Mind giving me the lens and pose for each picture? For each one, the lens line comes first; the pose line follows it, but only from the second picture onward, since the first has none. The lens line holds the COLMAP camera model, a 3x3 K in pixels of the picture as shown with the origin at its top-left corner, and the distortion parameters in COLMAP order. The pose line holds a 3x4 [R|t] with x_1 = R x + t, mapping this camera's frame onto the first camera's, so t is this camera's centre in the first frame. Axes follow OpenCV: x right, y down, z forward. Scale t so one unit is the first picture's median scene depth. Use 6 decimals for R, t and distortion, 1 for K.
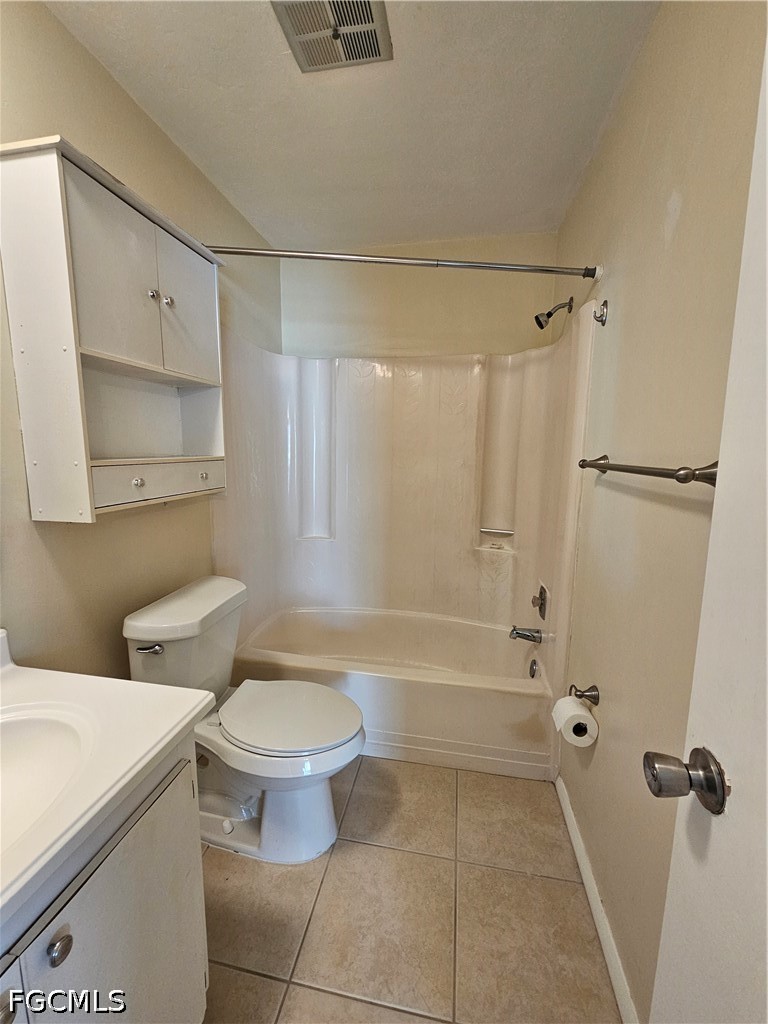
lens RADIAL K [[422.8, 0, 382.4], [0, 422.8, 510.2], [0, 0, 1]] dist [0.000079, -0.000431]
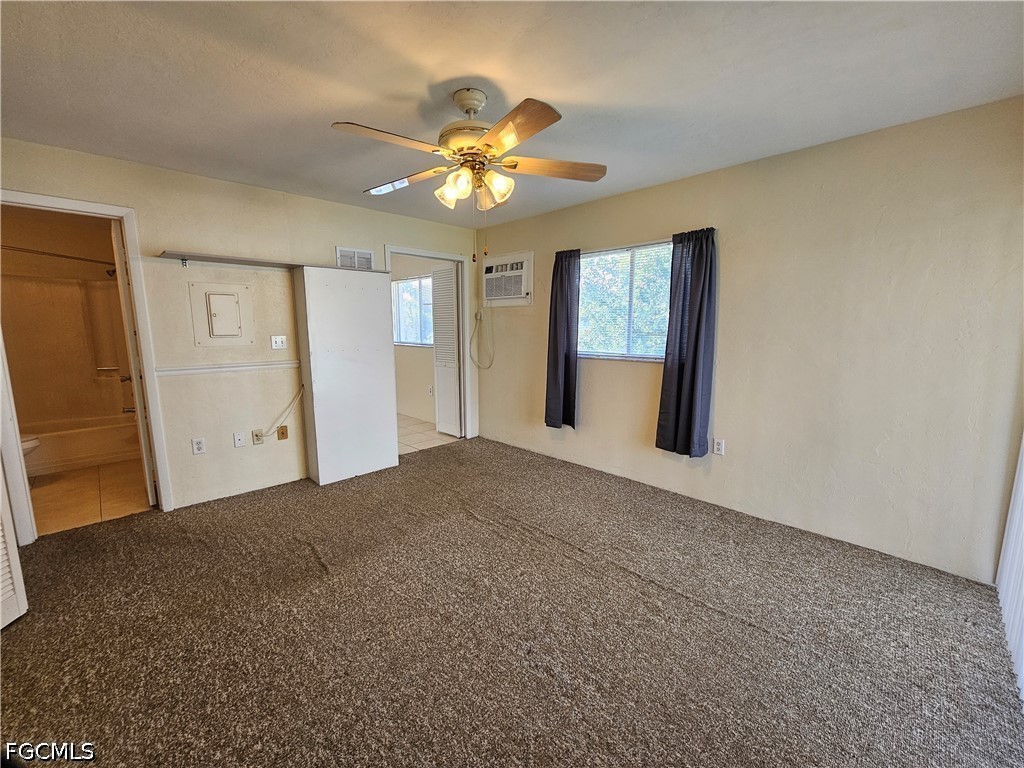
lens RADIAL K [[422.8, 0, 512.8], [0, 422.8, 387.5], [0, 0, 1]] dist [0.000079, -0.000431]
pose [[0.575539, -0.133171, 0.806858, -0.294690], [0.129955, 0.989008, 0.070536, 0.290736], [-0.807382, 0.064259, 0.586519, -1.993892]]
